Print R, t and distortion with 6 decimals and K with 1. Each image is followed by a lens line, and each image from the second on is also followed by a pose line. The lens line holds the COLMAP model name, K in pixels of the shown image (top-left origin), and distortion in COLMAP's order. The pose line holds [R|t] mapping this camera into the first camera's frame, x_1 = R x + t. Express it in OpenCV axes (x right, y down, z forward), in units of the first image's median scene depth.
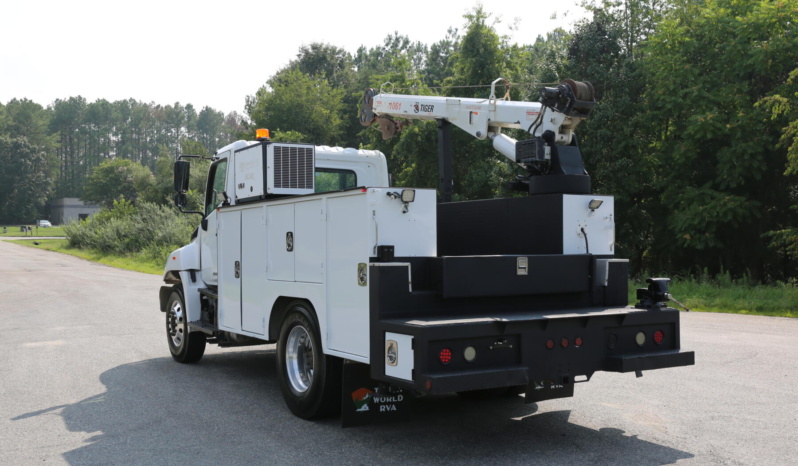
lens RADIAL K [[832.3, 0, 396.1], [0, 832.3, 229.7], [0, 0, 1]] dist [-0.002105, 0.000000]
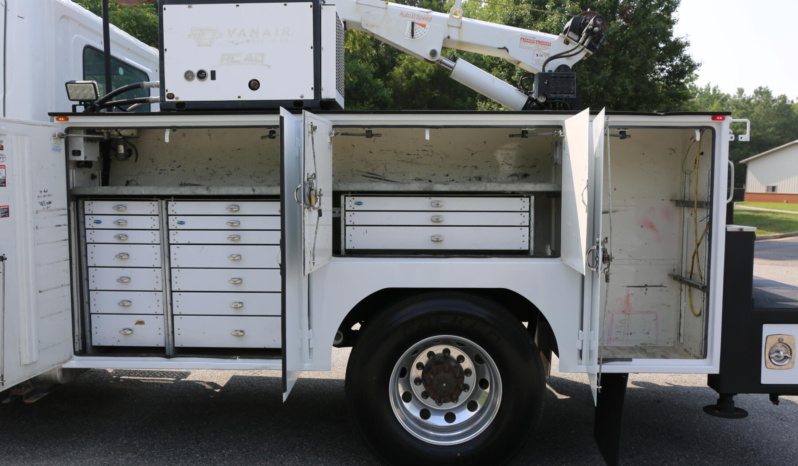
lens RADIAL K [[679.0, 0, 395.9], [0, 679.0, 232.0], [0, 0, 1]] dist [-0.035139, 0.030994]
pose [[0.536504, -0.045193, 0.842687, -0.370934], [-0.026861, 0.997145, 0.070578, 0.007190], [-0.843470, -0.060501, 0.533758, 0.541426]]
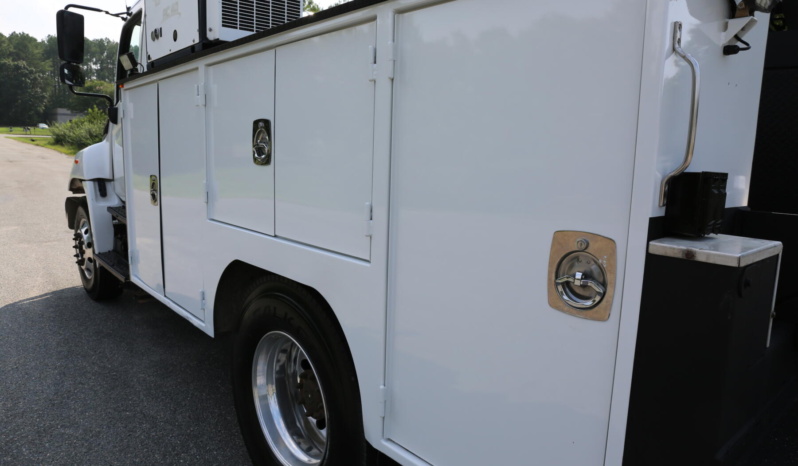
lens RADIAL K [[541.4, 0, 388.5], [0, 541.4, 226.6], [0, 0, 1]] dist [-0.101130, 0.070568]
pose [[0.984733, 0.010240, 0.173772, -0.077895], [-0.037721, 0.987102, 0.155586, 0.008205], [-0.169937, -0.159766, 0.972418, 0.500032]]
